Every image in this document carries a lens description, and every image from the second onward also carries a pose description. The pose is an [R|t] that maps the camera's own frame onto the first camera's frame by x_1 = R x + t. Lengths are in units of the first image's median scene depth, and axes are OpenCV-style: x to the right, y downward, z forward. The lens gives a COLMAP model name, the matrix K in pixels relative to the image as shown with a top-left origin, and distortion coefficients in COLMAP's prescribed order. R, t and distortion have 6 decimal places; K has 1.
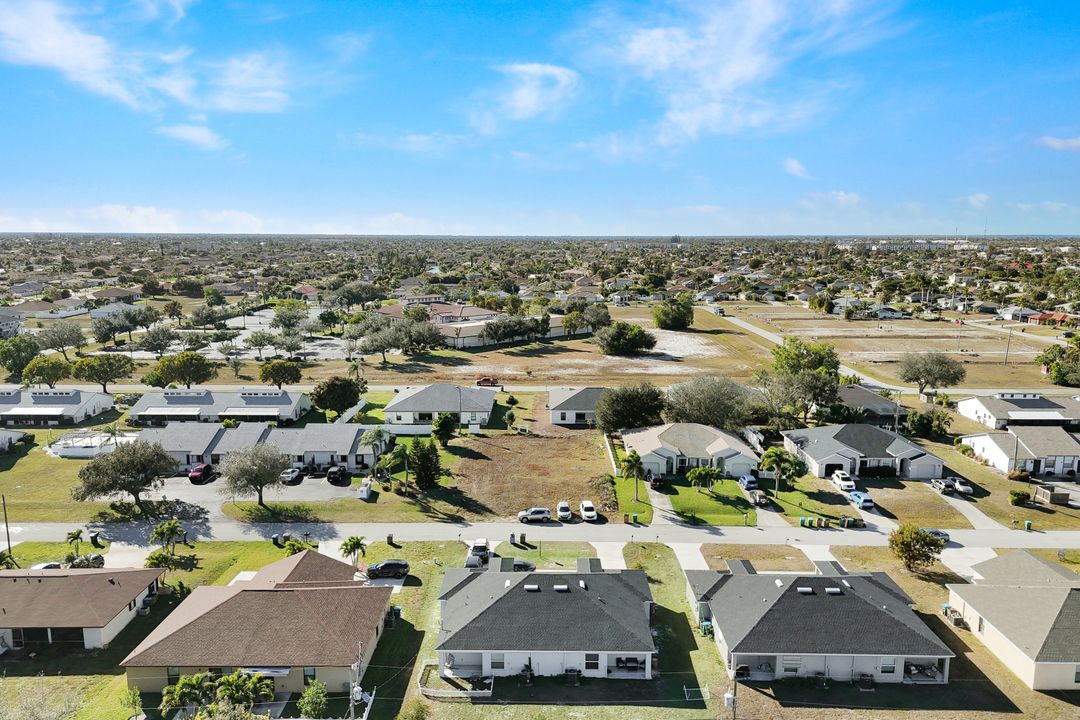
lens RADIAL K [[816.3, 0, 540.0], [0, 816.3, 360.0], [0, 0, 1]] dist [0.091625, -0.112943]
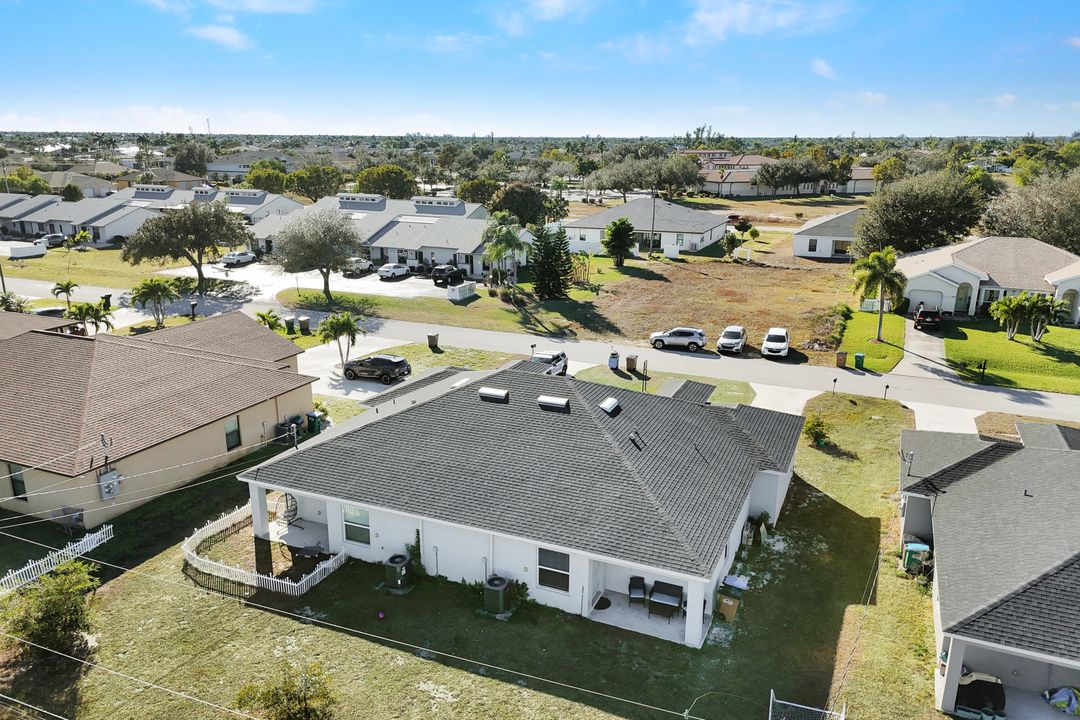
lens RADIAL K [[816.3, 0, 540.0], [0, 816.3, 360.0], [0, 0, 1]] dist [0.091625, -0.112943]
pose [[0.920205, 0.108890, -0.375987, 0.127511], [-0.069543, 0.990727, 0.116722, 0.144712], [0.385210, -0.081261, 0.919244, 0.422681]]
